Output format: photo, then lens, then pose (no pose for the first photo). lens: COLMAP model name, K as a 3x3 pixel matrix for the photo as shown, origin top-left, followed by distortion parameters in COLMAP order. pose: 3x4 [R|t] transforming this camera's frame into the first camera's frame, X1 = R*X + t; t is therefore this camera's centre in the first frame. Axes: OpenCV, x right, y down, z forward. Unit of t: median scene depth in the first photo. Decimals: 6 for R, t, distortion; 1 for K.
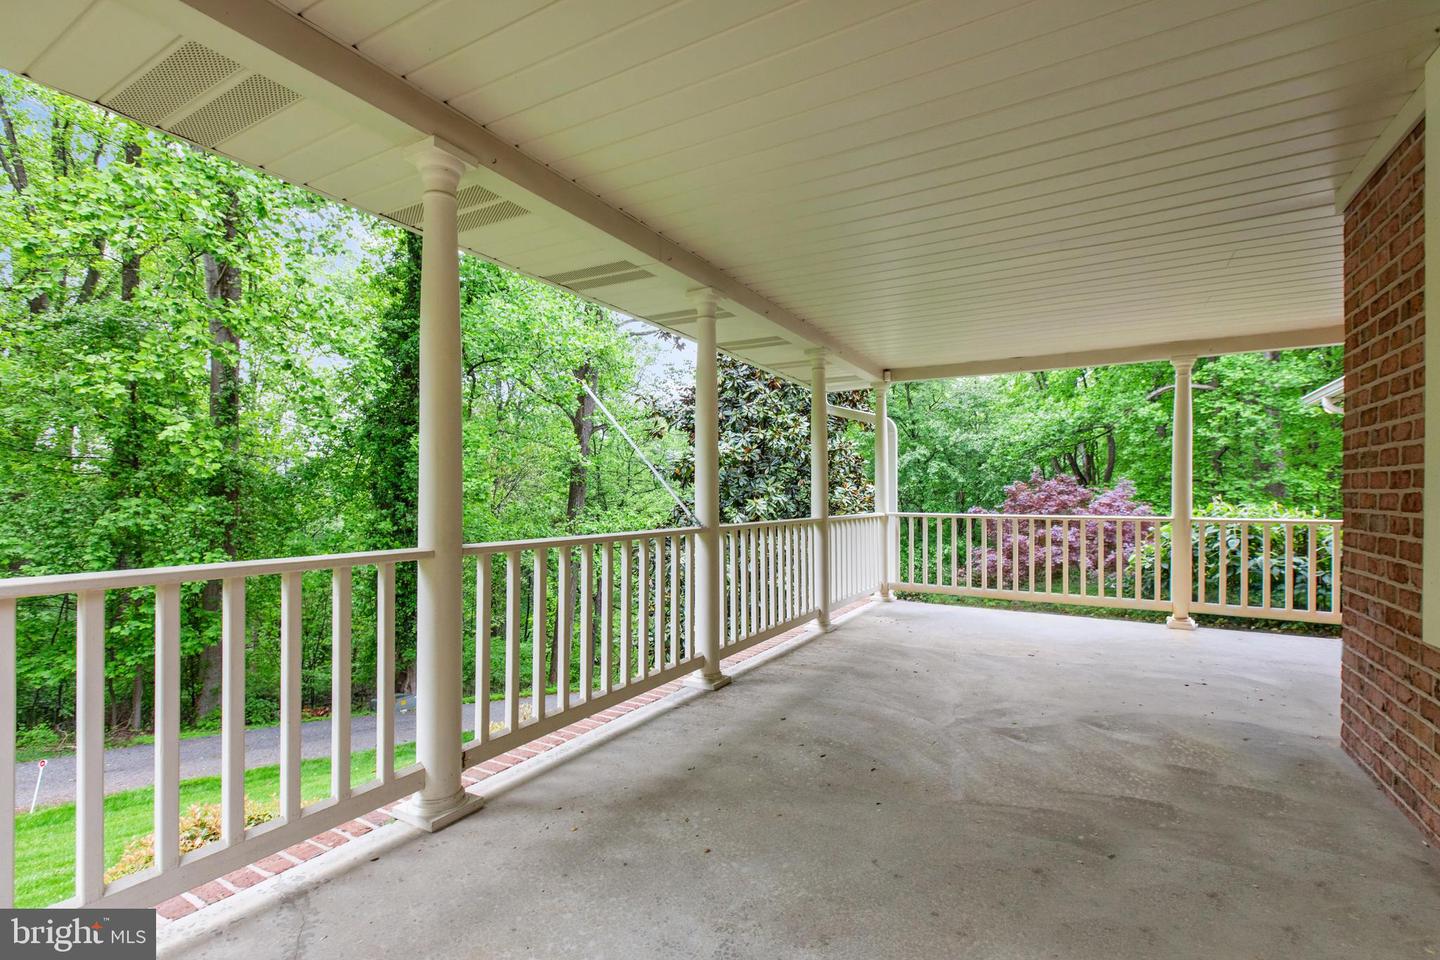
lens RADIAL K [[649.5, 0, 723.6], [0, 649.5, 489.7], [0, 0, 1]] dist [-0.003615, -0.000772]
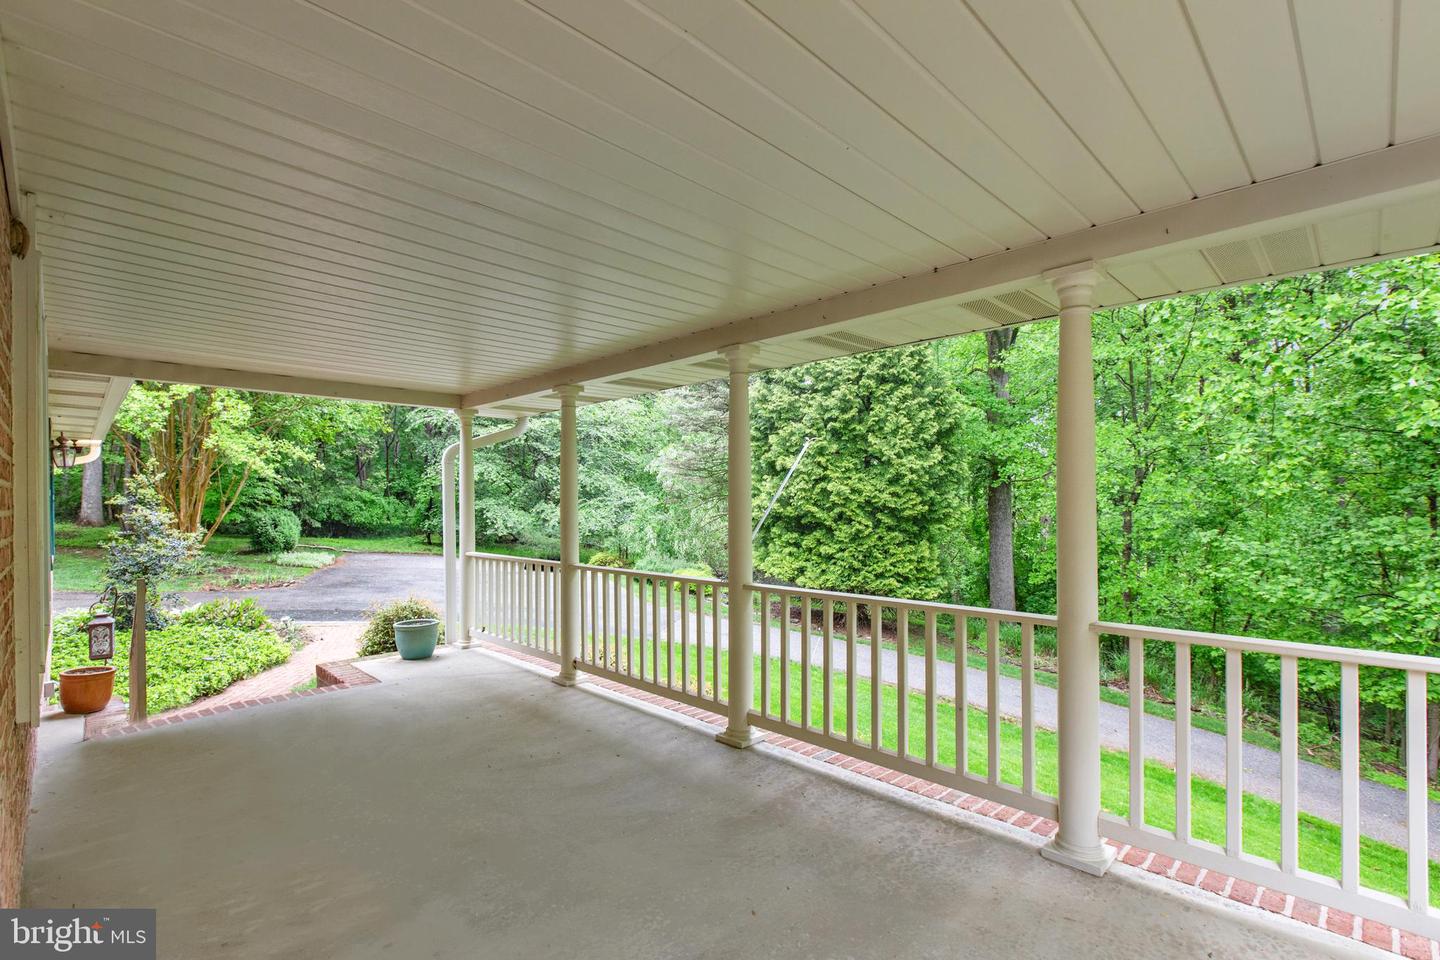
lens RADIAL K [[649.5, 0, 713.8], [0, 649.5, 484.1], [0, 0, 1]] dist [-0.003615, -0.000772]
pose [[-0.250404, -0.026435, -0.967781, 1.080163], [0.009479, 0.999512, -0.029755, -0.066832], [0.968095, -0.016625, -0.250031, 1.383631]]
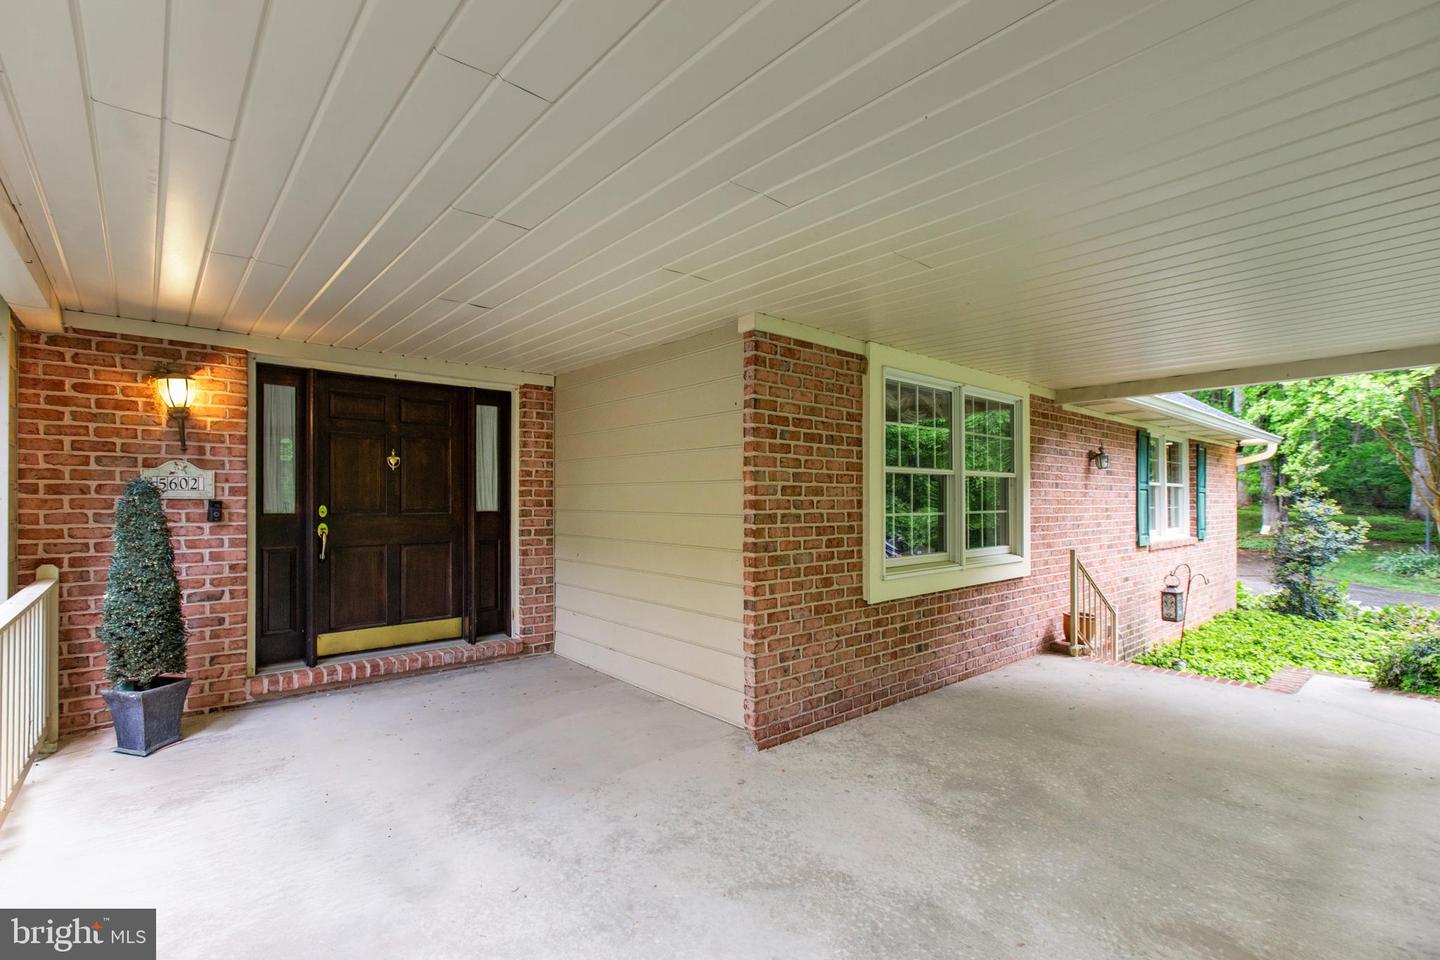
lens RADIAL K [[649.5, 0, 718.1], [0, 649.5, 493.0], [0, 0, 1]] dist [-0.003615, -0.000772]
pose [[-0.949946, 0.008318, 0.312303, 0.512133], [0.002822, 0.999833, -0.018044, -0.059940], [-0.312401, -0.016259, -0.949811, 1.905862]]
